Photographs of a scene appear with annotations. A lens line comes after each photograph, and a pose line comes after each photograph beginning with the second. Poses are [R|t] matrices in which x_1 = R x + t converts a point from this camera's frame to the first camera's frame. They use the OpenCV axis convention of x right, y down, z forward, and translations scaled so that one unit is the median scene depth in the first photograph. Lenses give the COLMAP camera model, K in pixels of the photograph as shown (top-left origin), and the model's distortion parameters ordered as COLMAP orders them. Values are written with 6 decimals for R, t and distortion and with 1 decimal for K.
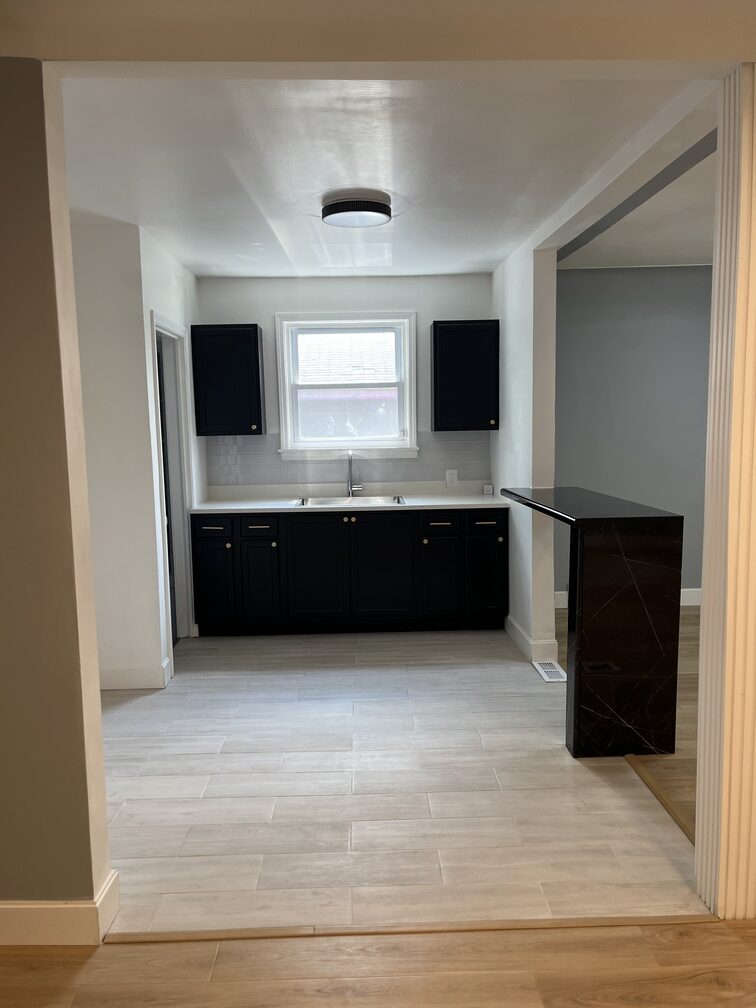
lens RADIAL K [[763.2, 0, 376.8], [0, 763.2, 508.6], [0, 0, 1]] dist [0.069071, -0.086456]
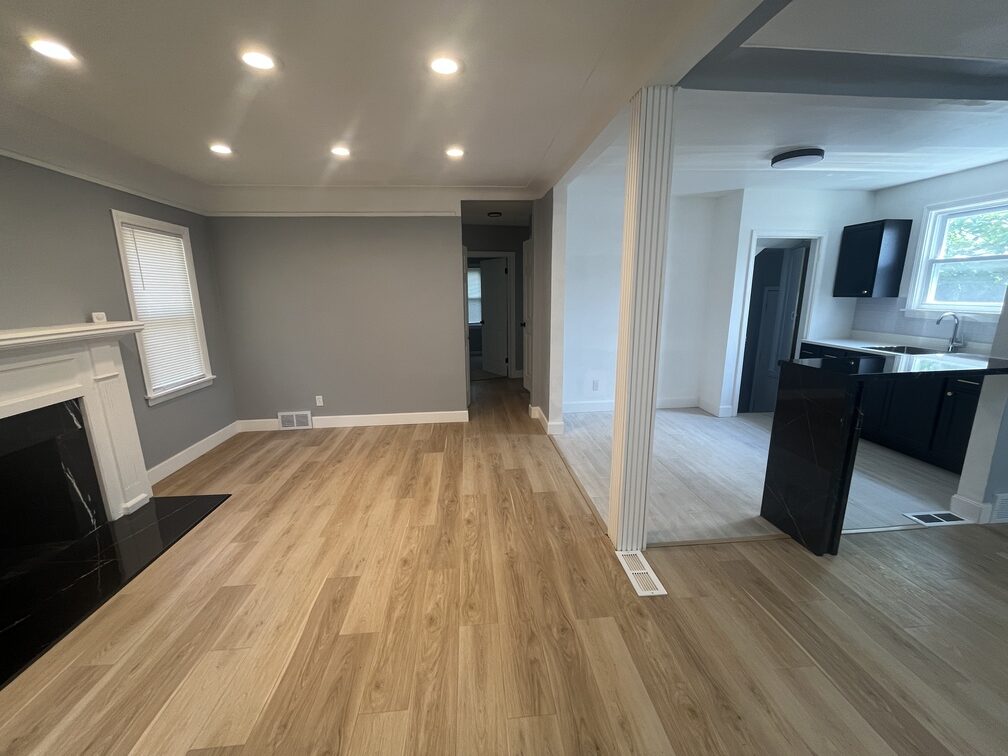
lens RADIAL K [[408.5, 0, 505.2], [0, 408.5, 379.4], [0, 0, 1]] dist [-0.002277, 0.000077]
pose [[0.069278, 0.229412, -0.970861, 0.570078], [-0.112477, 0.968790, 0.220896, -0.036819], [0.991236, 0.093896, 0.092919, 0.237119]]
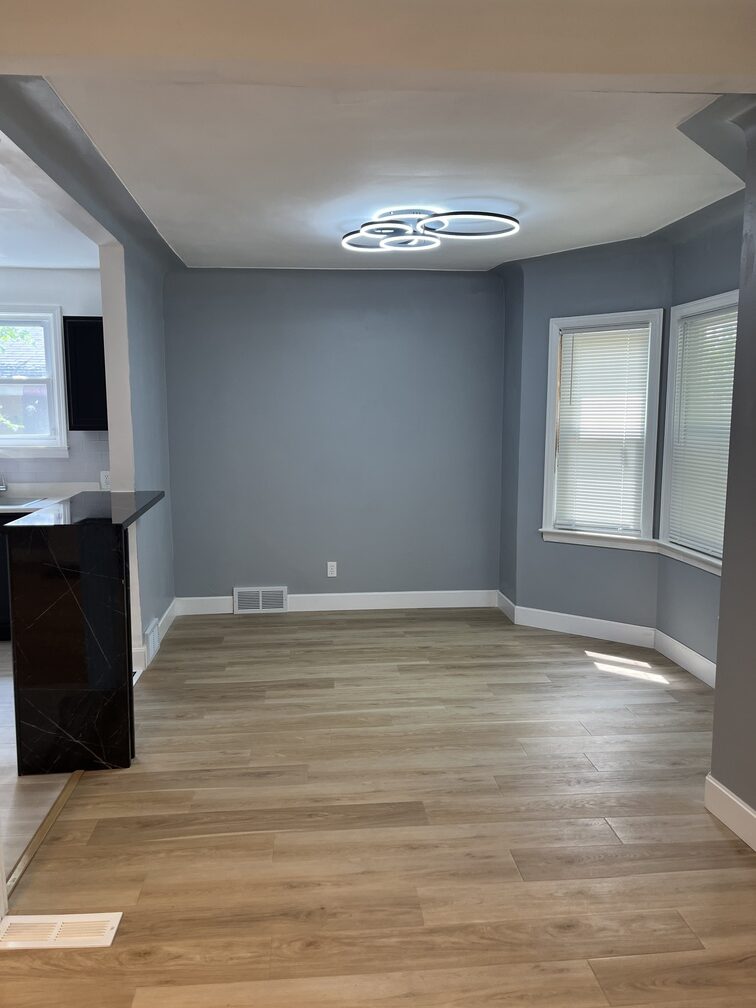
lens RADIAL K [[763.2, 0, 373.4], [0, 763.2, 509.3], [0, 0, 1]] dist [0.069071, -0.086456]
pose [[0.997588, 0.007830, 0.068970, 0.376248], [-0.007957, 0.999967, 0.001577, -0.006785], [-0.068956, -0.002122, 0.997617, 0.008534]]
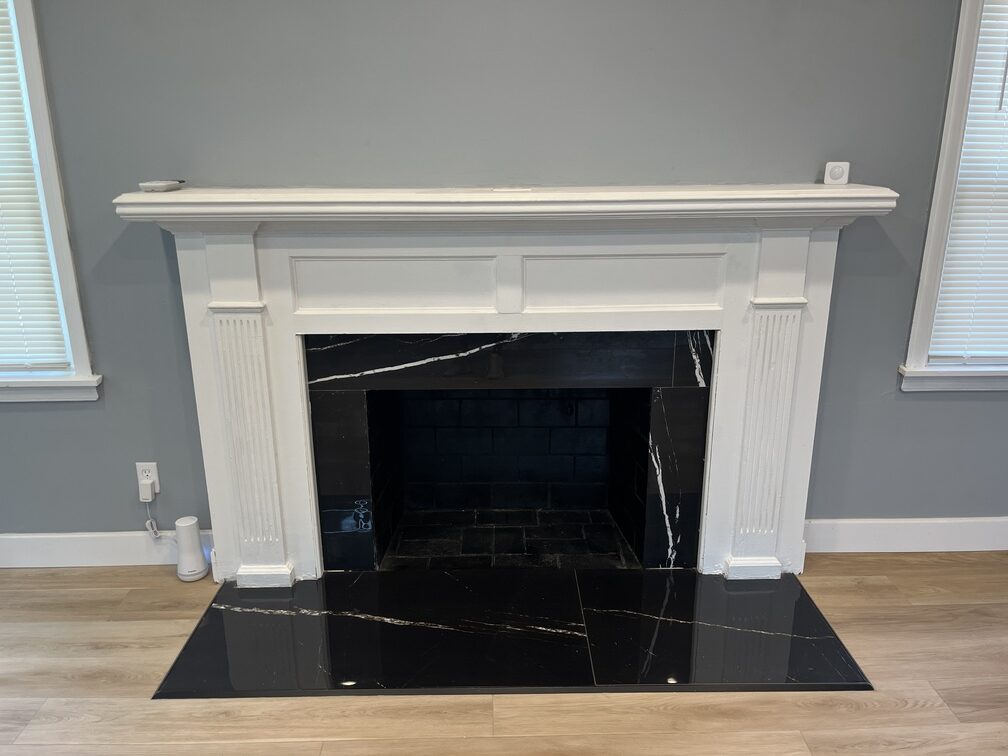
lens RADIAL K [[763.2, 0, 505.6], [0, 763.2, 377.5], [0, 0, 1]] dist [0.069071, -0.086456]
pose [[-0.999763, 0.021771, 0.000501, 0.219524], [0.020023, 0.909941, 0.414254, -0.021887], [0.008563, 0.414166, -0.910161, 0.216116]]
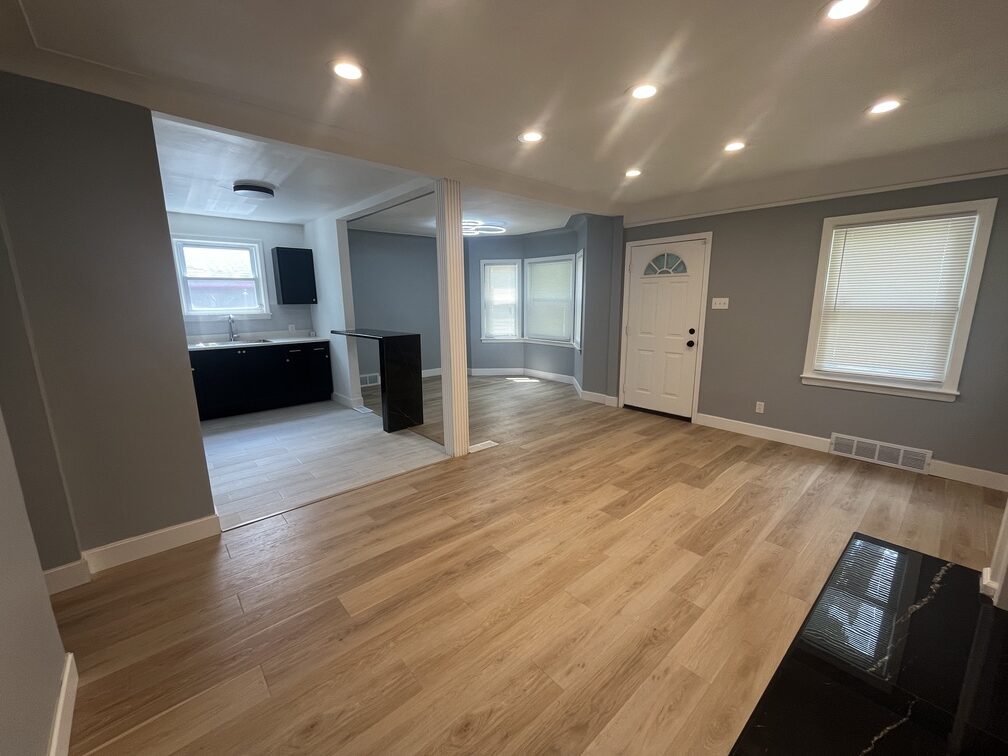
lens RADIAL K [[408.5, 0, 505.2], [0, 408.5, 377.8], [0, 0, 1]] dist [-0.002277, 0.000077]
pose [[0.761164, -0.113499, 0.638551, -0.171660], [0.073930, 0.993335, 0.088434, 0.033125], [-0.644333, -0.020105, 0.764481, -0.156203]]
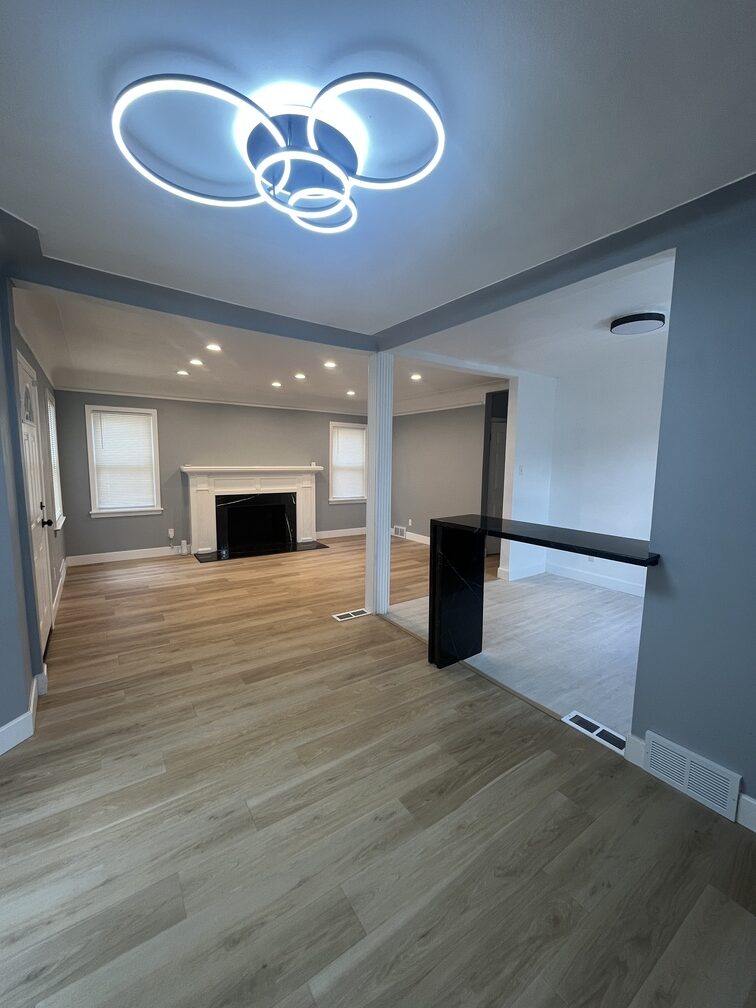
lens RADIAL K [[408.5, 0, 378.1], [0, 408.5, 502.7], [0, 0, 1]] dist [-0.002277, 0.000077]
pose [[-0.840056, 0.065818, -0.538492, 0.559464], [-0.065160, 0.973185, 0.220600, -0.121870], [0.538572, 0.220404, -0.813242, 0.955734]]
